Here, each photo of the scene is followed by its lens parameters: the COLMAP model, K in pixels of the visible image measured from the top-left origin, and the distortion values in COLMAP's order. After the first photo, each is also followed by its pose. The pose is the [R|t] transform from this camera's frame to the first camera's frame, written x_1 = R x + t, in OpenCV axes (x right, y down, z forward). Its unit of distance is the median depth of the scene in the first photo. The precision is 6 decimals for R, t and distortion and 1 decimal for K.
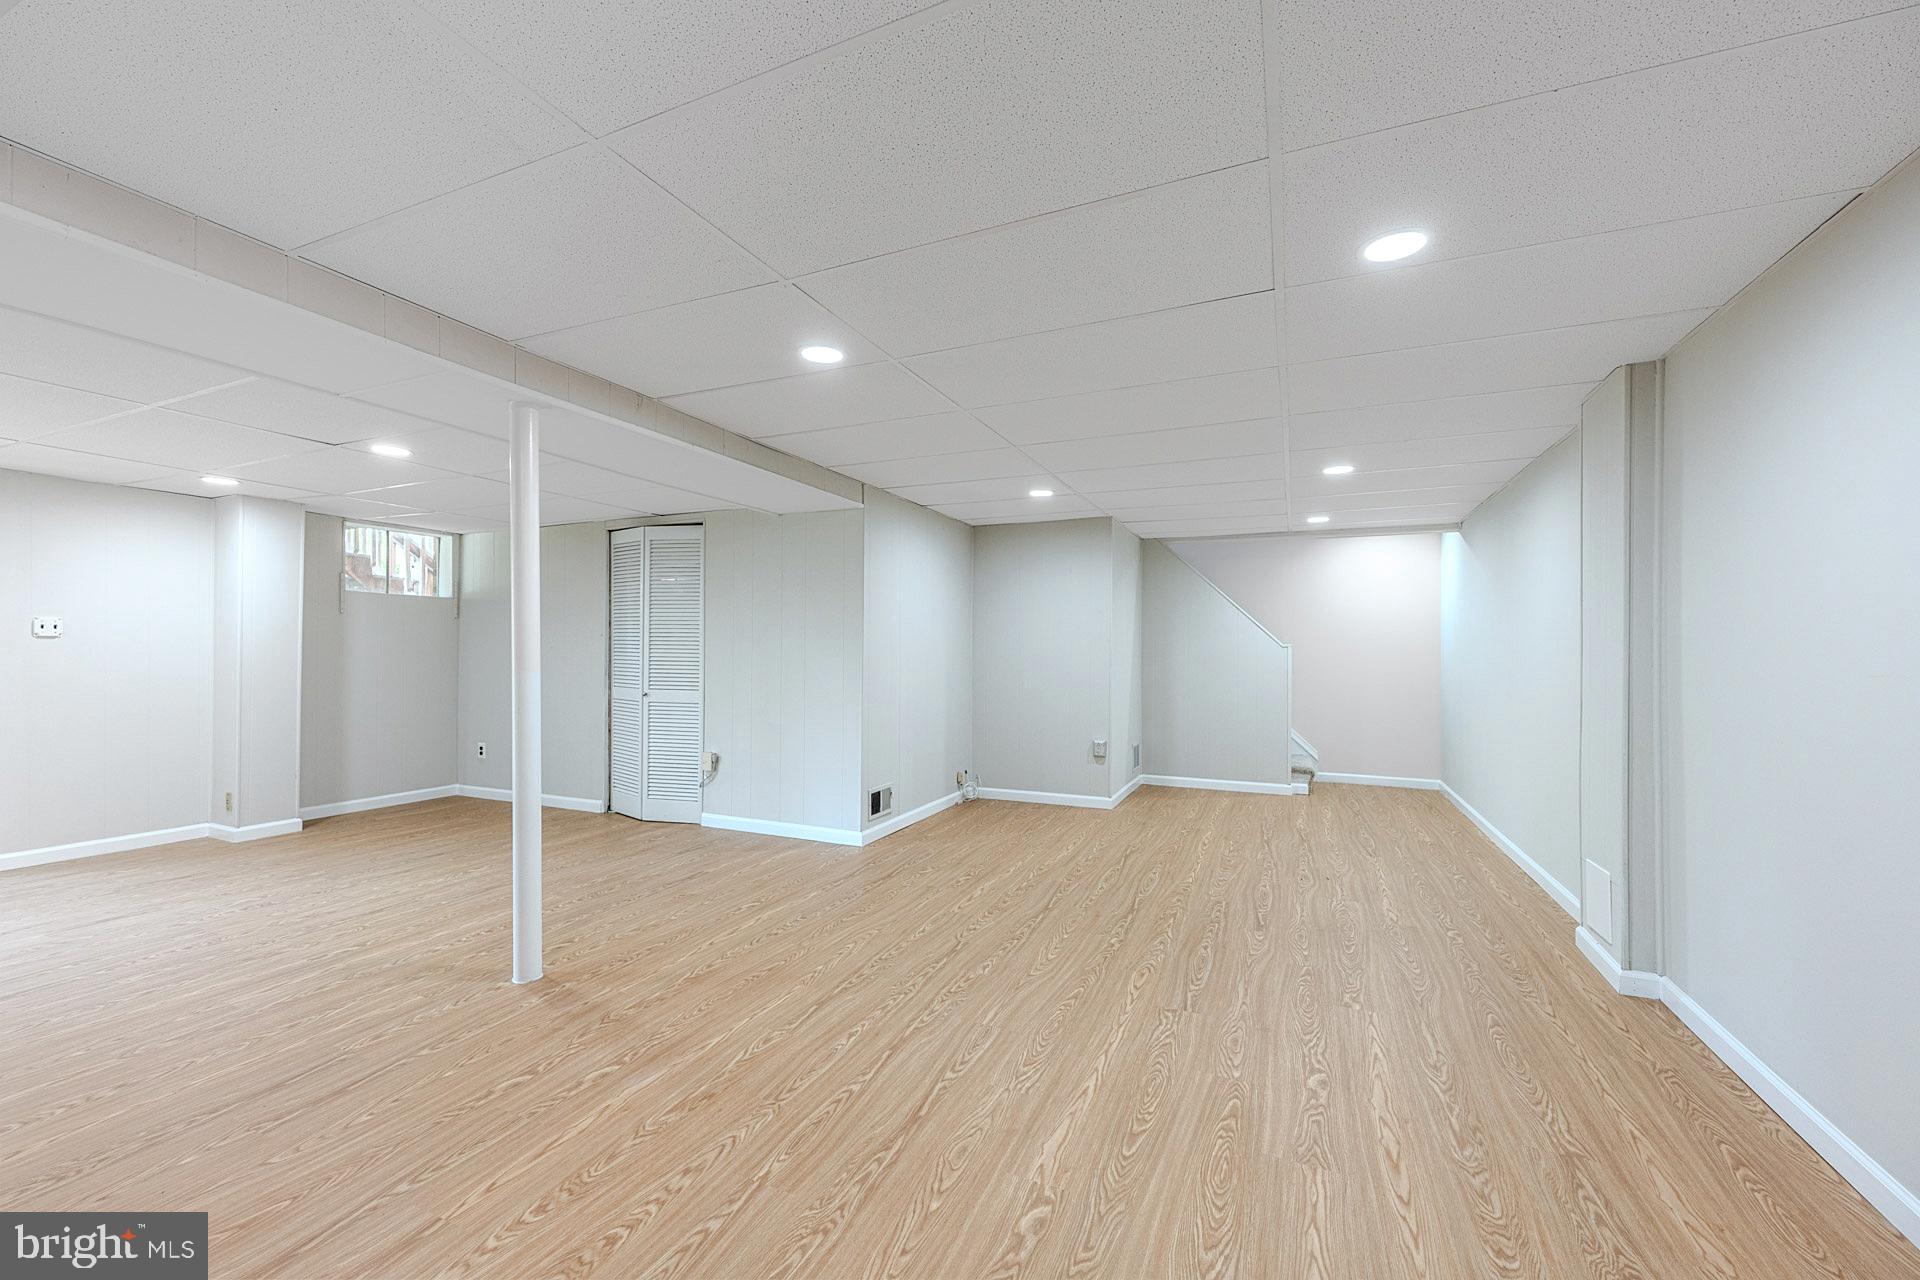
lens RADIAL K [[767.8, 0, 948.4], [0, 767.8, 641.1], [0, 0, 1]] dist [-0.001827, 0.000215]
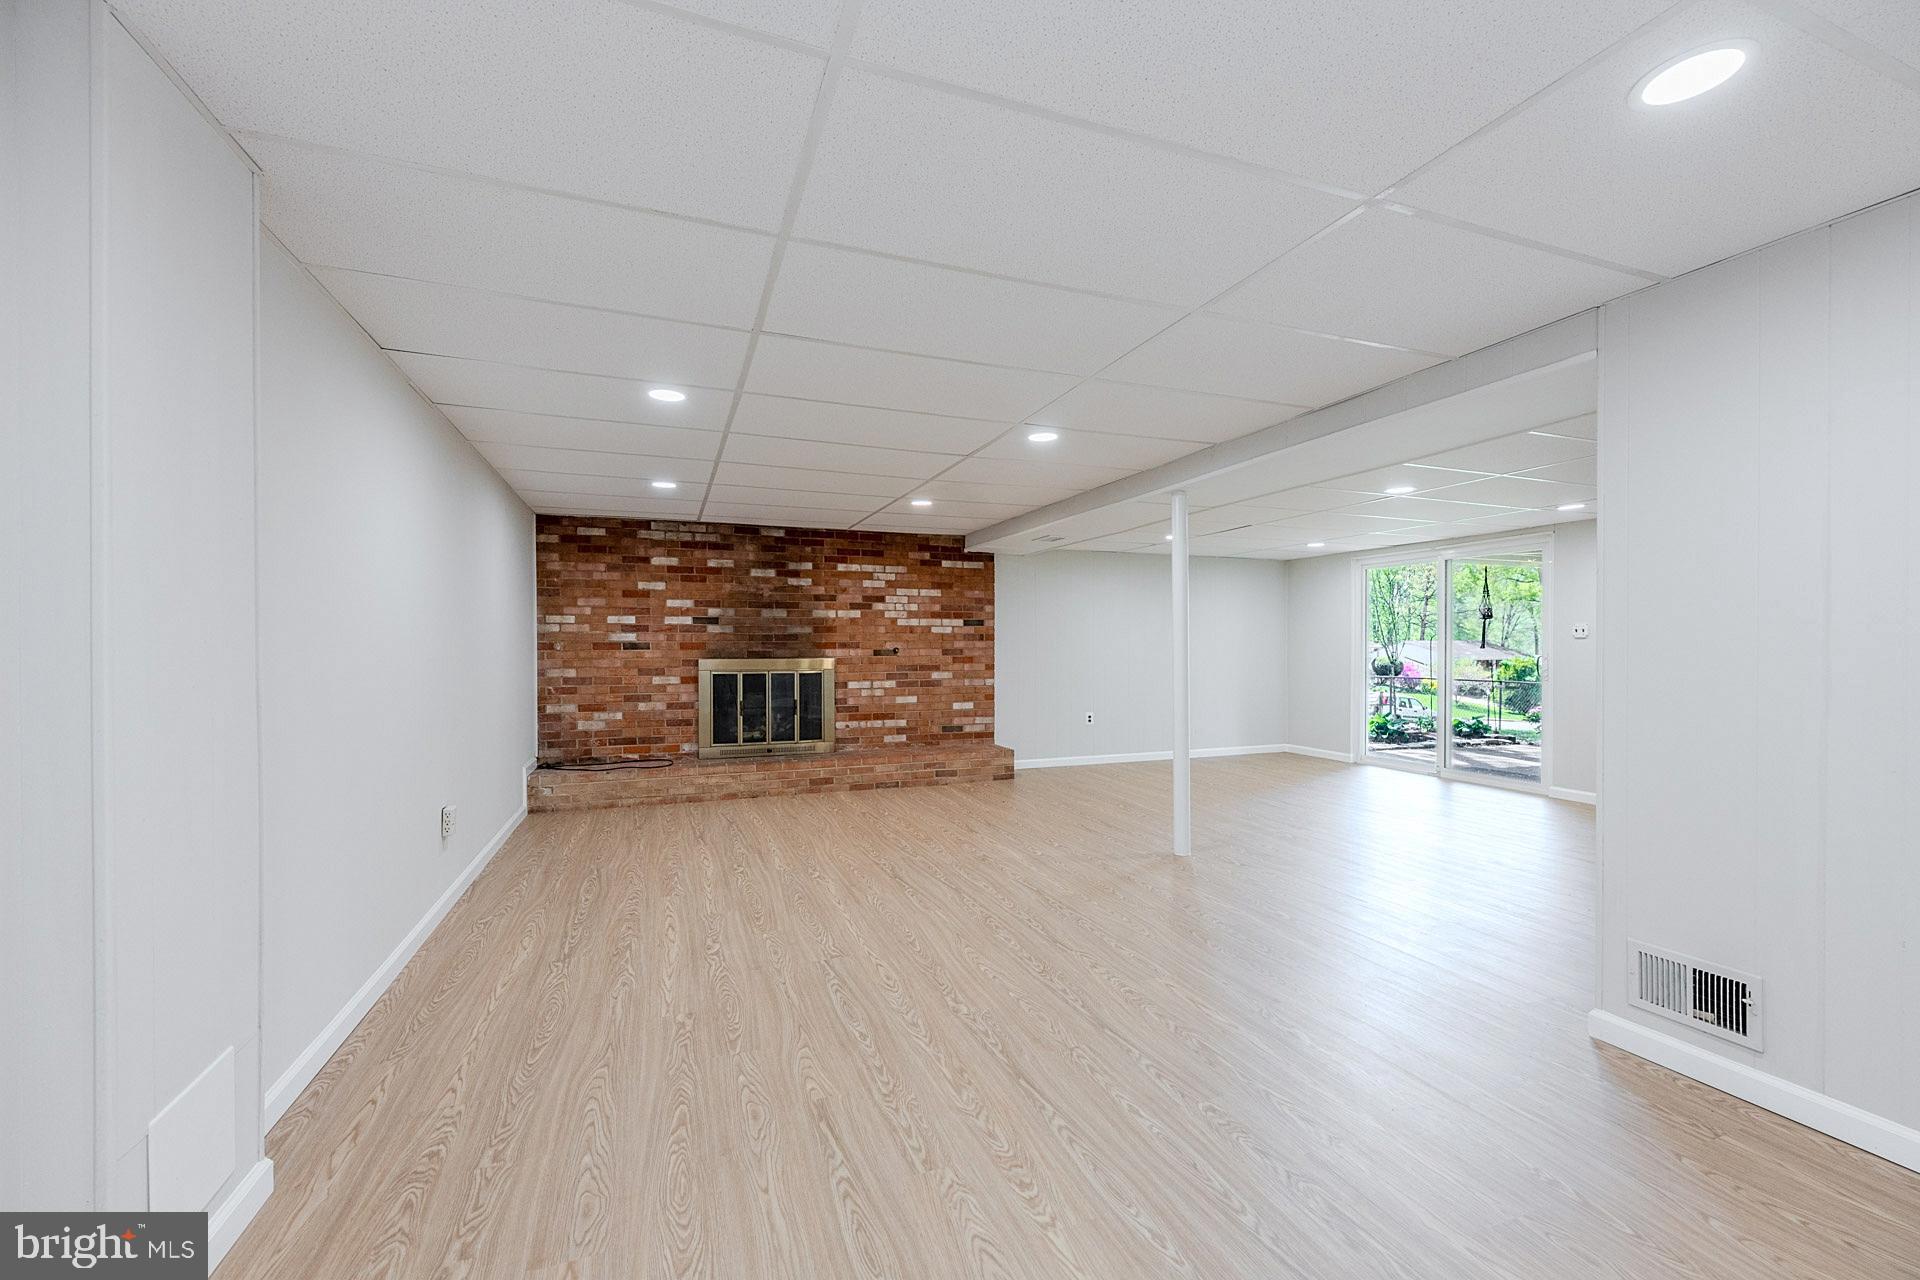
lens RADIAL K [[767.8, 0, 958.5], [0, 767.8, 652.4], [0, 0, 1]] dist [-0.001827, 0.000215]
pose [[-0.704090, 0.002188, -0.710108, 0.903906], [0.008314, 0.999952, -0.005163, 0.028567], [0.710062, -0.009539, -0.704074, 1.799872]]
